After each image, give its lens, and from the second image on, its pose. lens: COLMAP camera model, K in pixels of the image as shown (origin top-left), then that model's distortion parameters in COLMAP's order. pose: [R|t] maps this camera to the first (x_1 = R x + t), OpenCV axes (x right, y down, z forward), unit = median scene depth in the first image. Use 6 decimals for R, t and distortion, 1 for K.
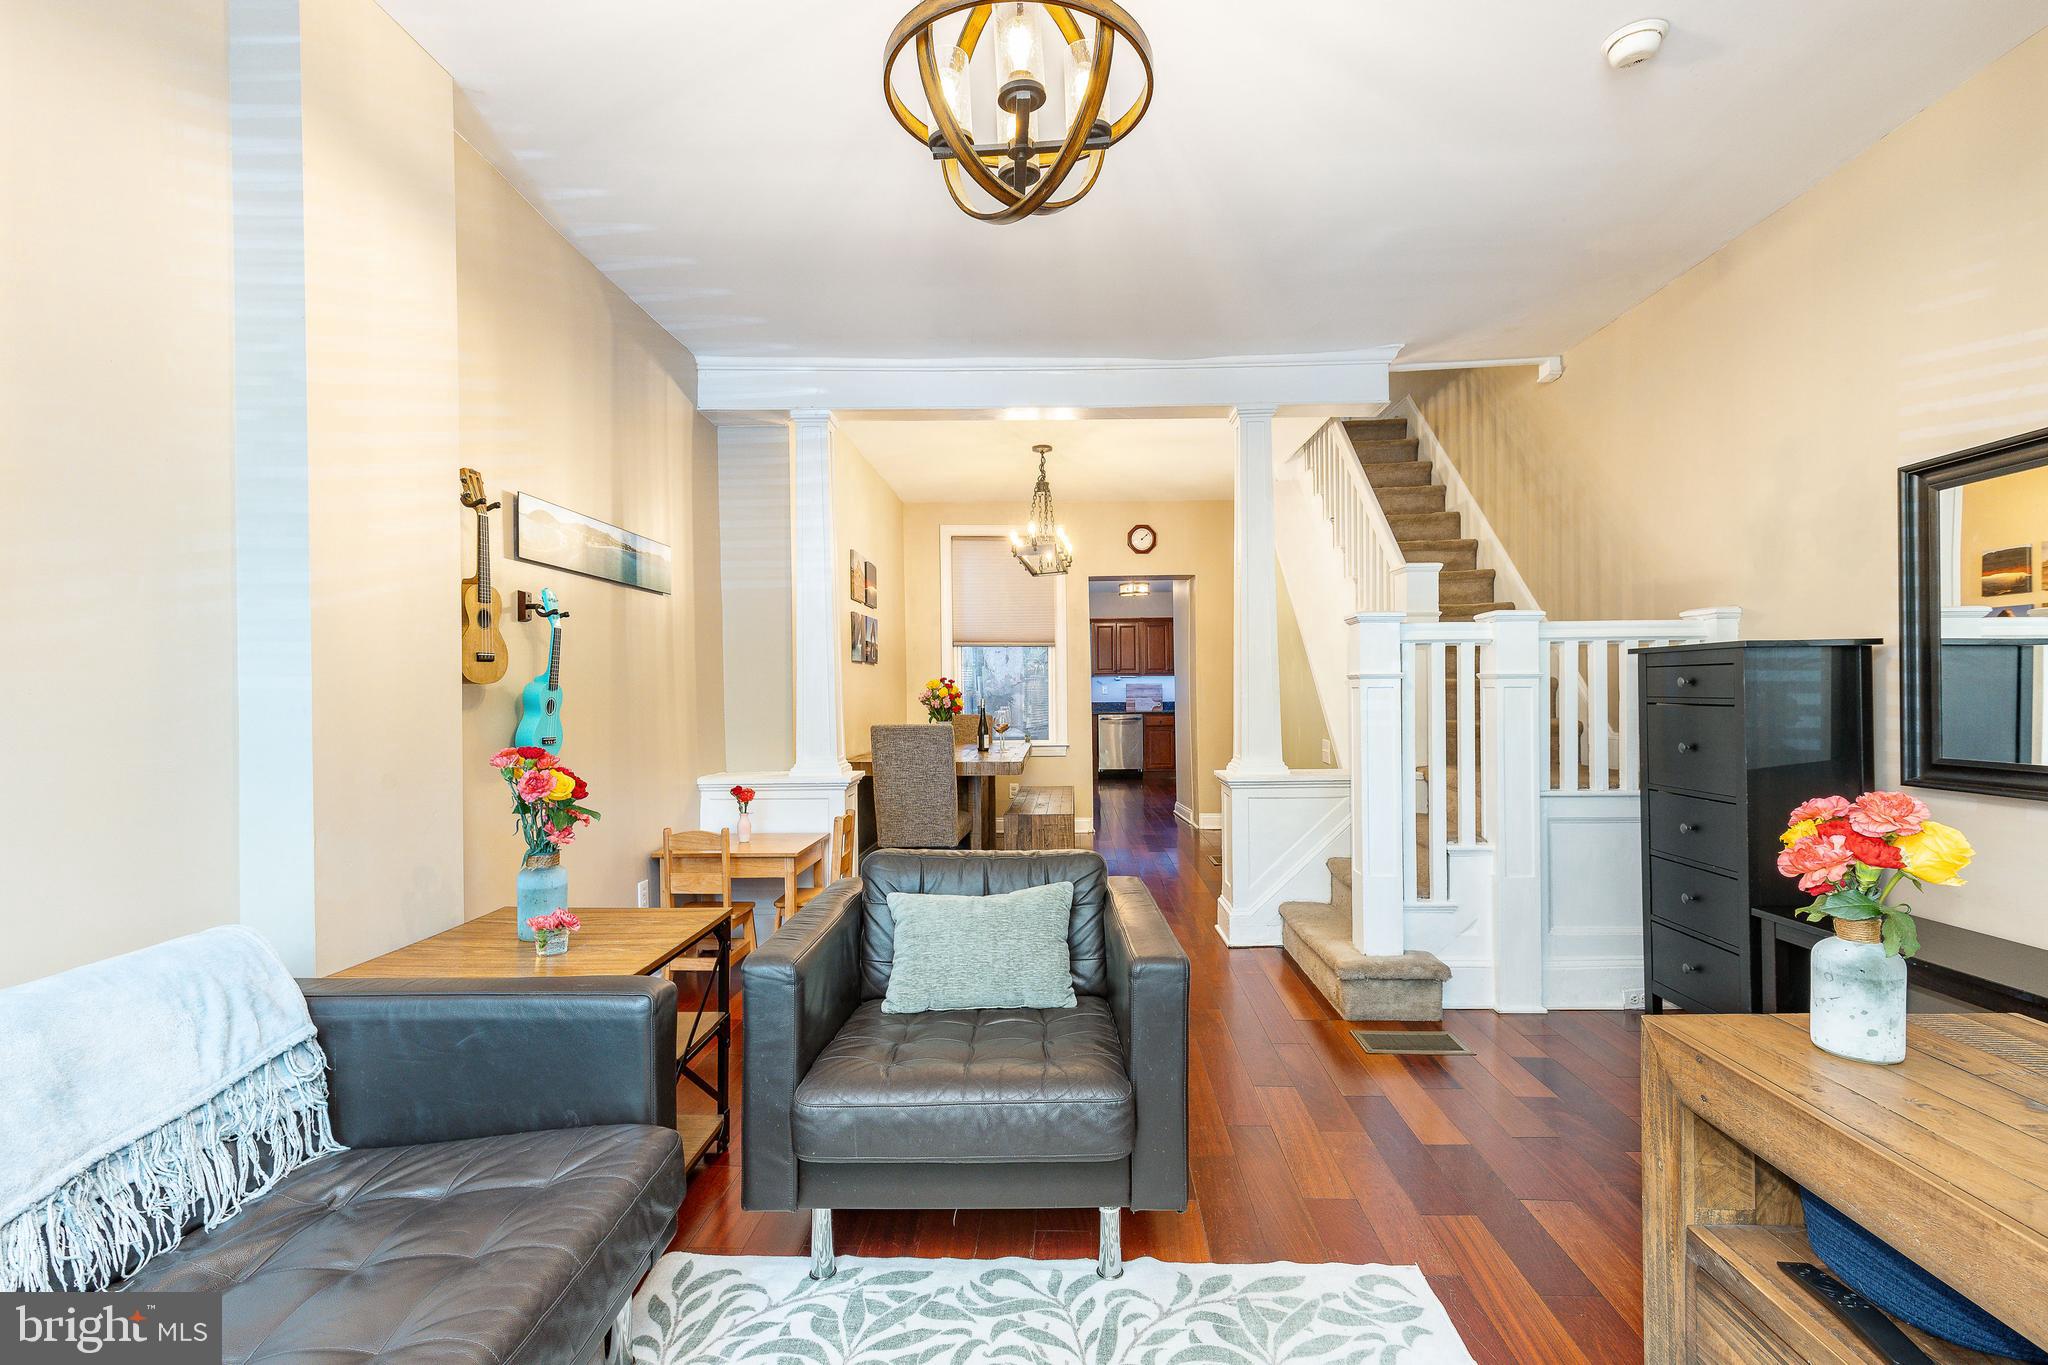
lens RADIAL K [[921.4, 0, 1036.5], [0, 921.4, 693.8], [0, 0, 1]] dist [0.013244, 0.000095]
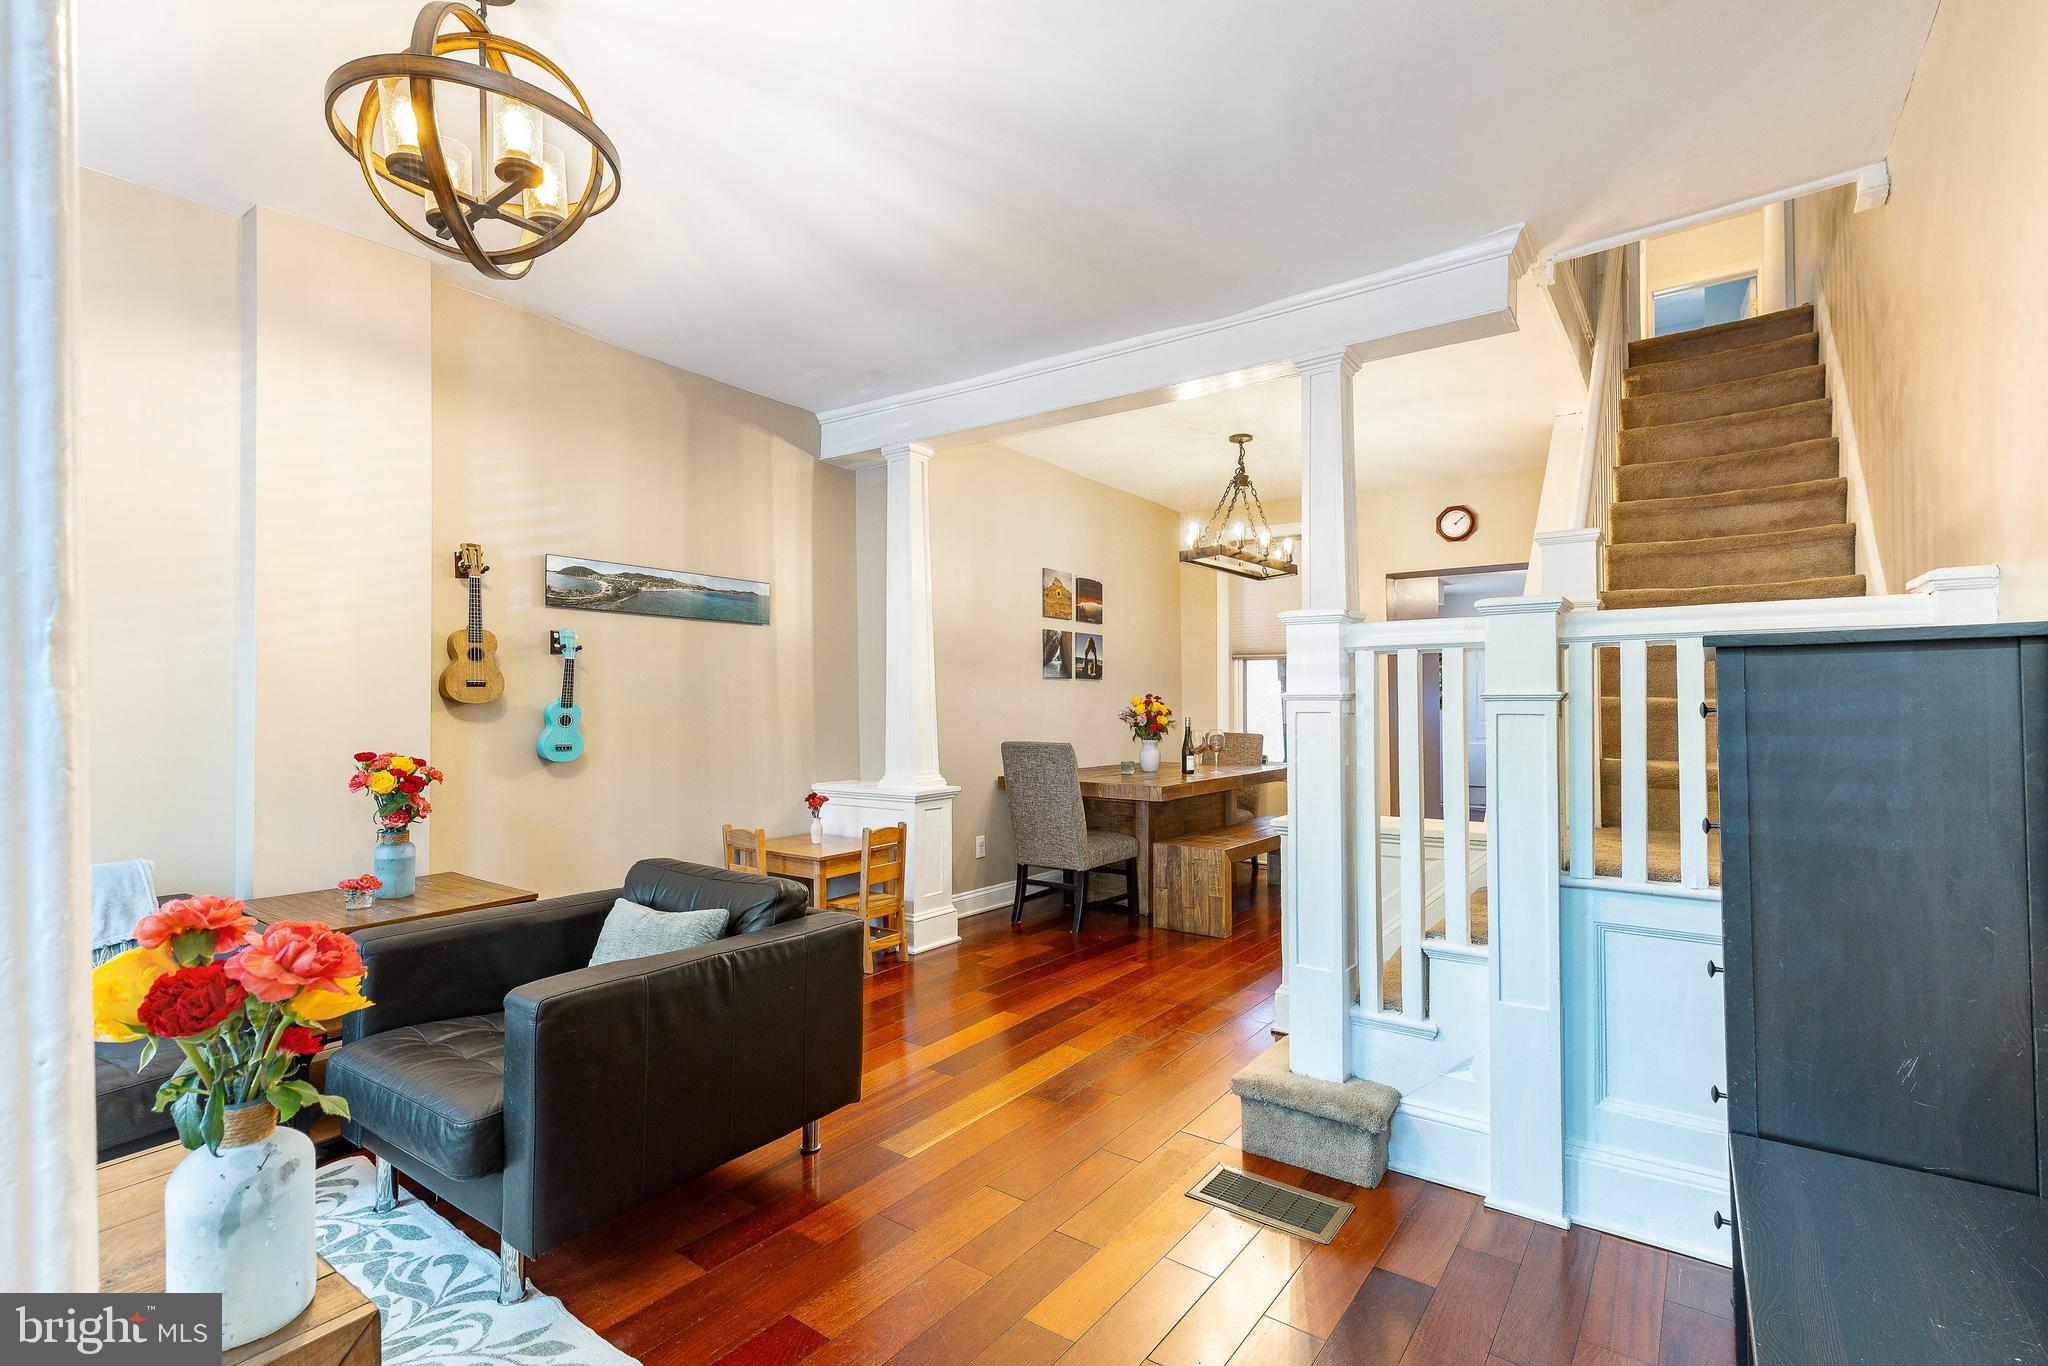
lens RADIAL K [[921.4, 0, 1016.4], [0, 921.4, 695.9], [0, 0, 1]] dist [0.013244, 0.000095]
pose [[0.824083, 0.002819, -0.566462, 0.341807], [-0.008953, 0.999928, -0.008049, -0.007309], [0.566398, 0.011704, 0.824048, 0.146497]]
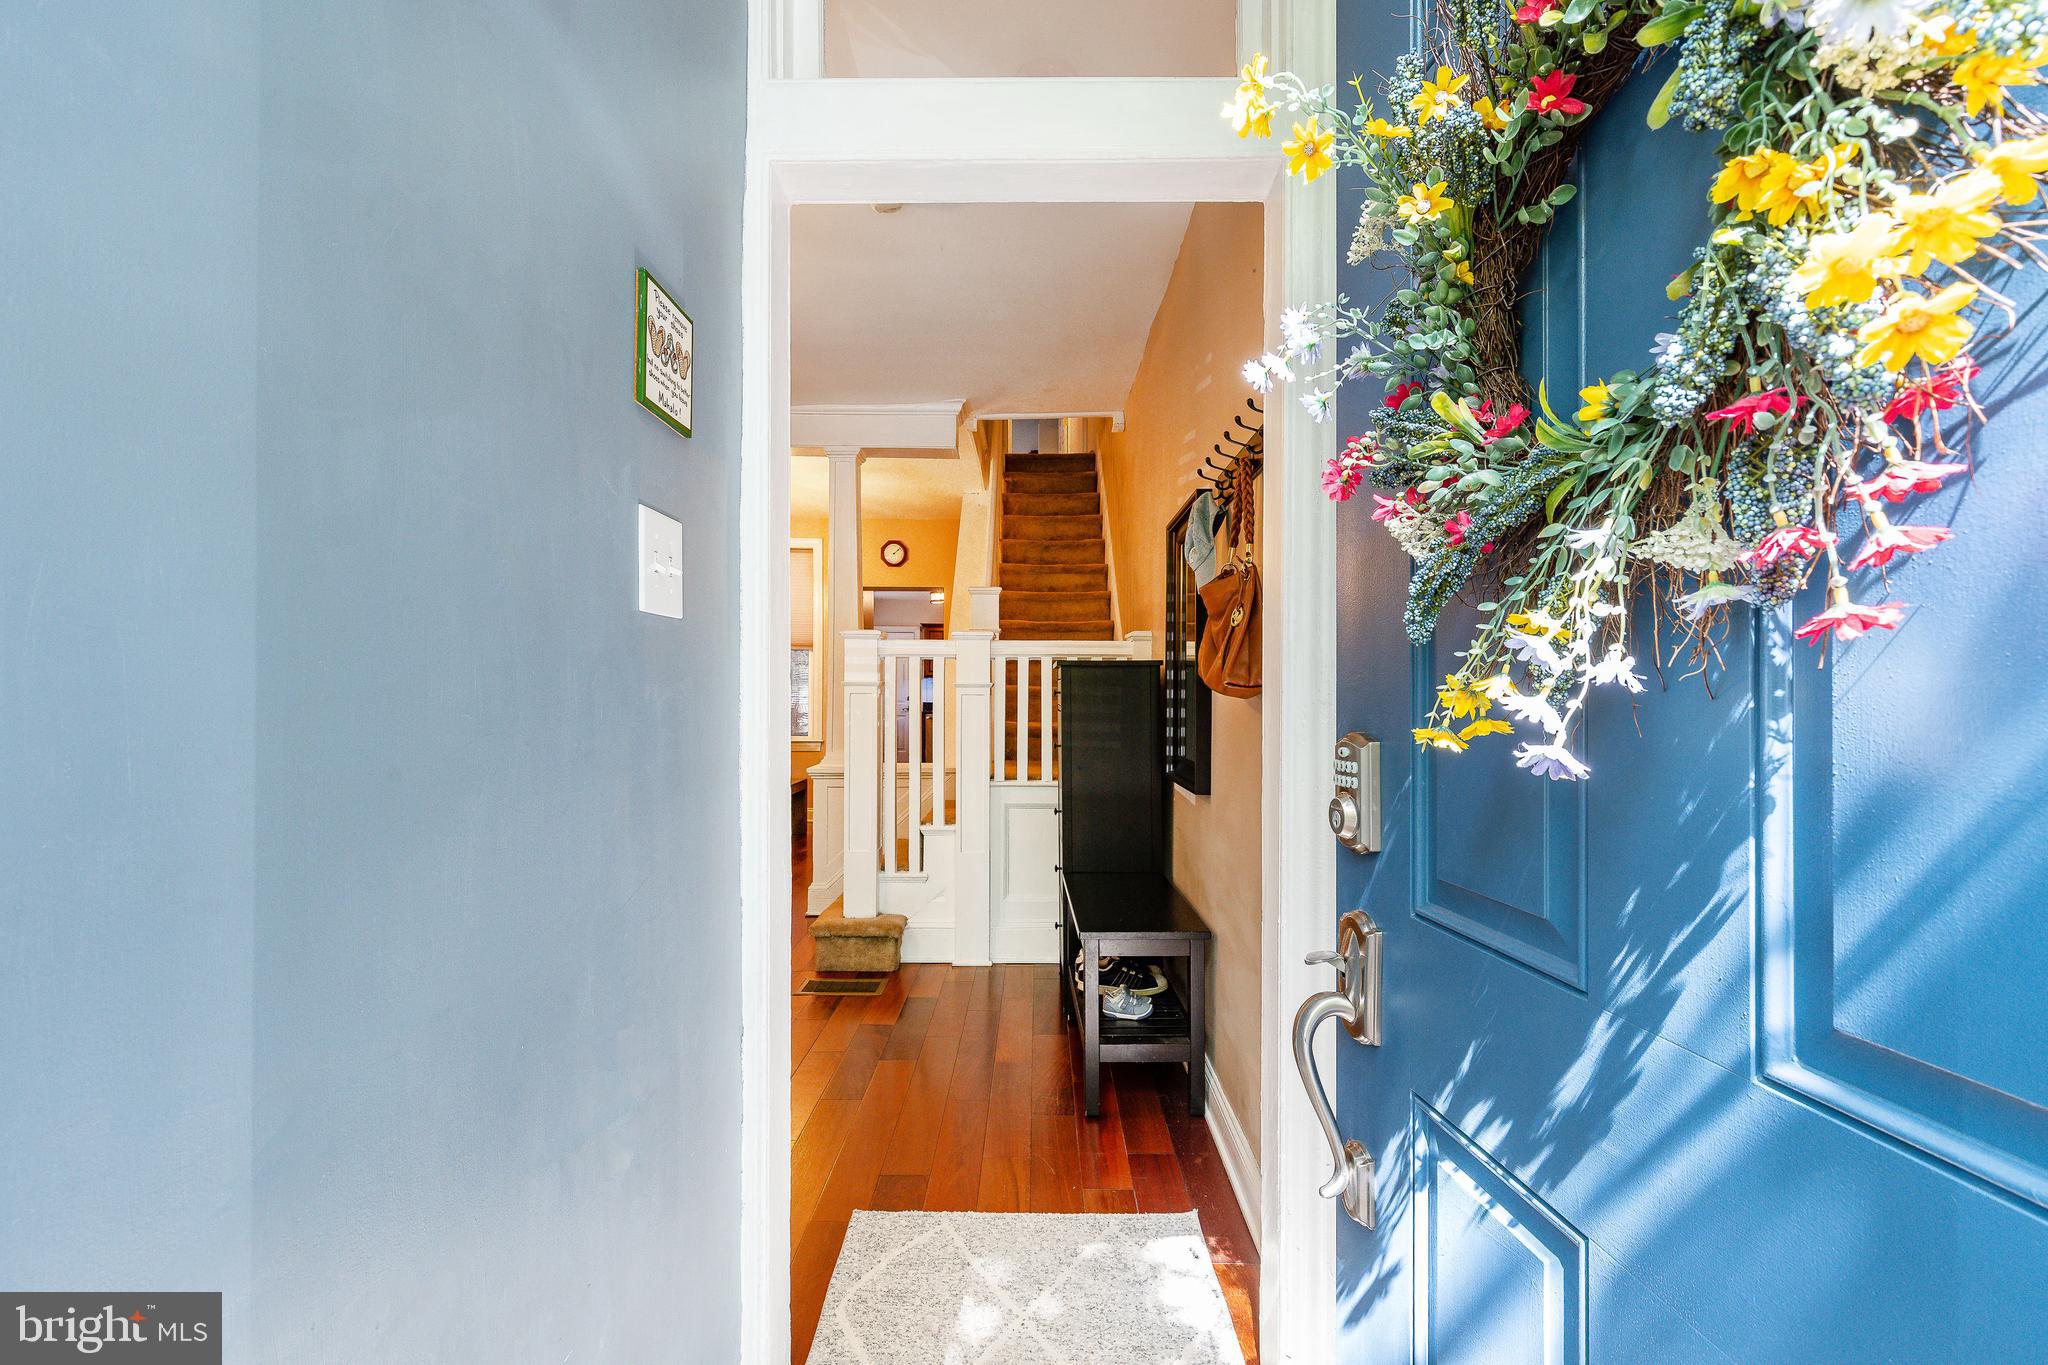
lens RADIAL K [[921.4, 0, 1022.9], [0, 921.4, 679.3], [0, 0, 1]] dist [0.013244, 0.000095]
pose [[0.999441, 0.015486, 0.029642, 0.314200], [-0.015046, 0.999774, -0.015014, -0.006819], [-0.029868, 0.014560, 0.999448, -0.119422]]
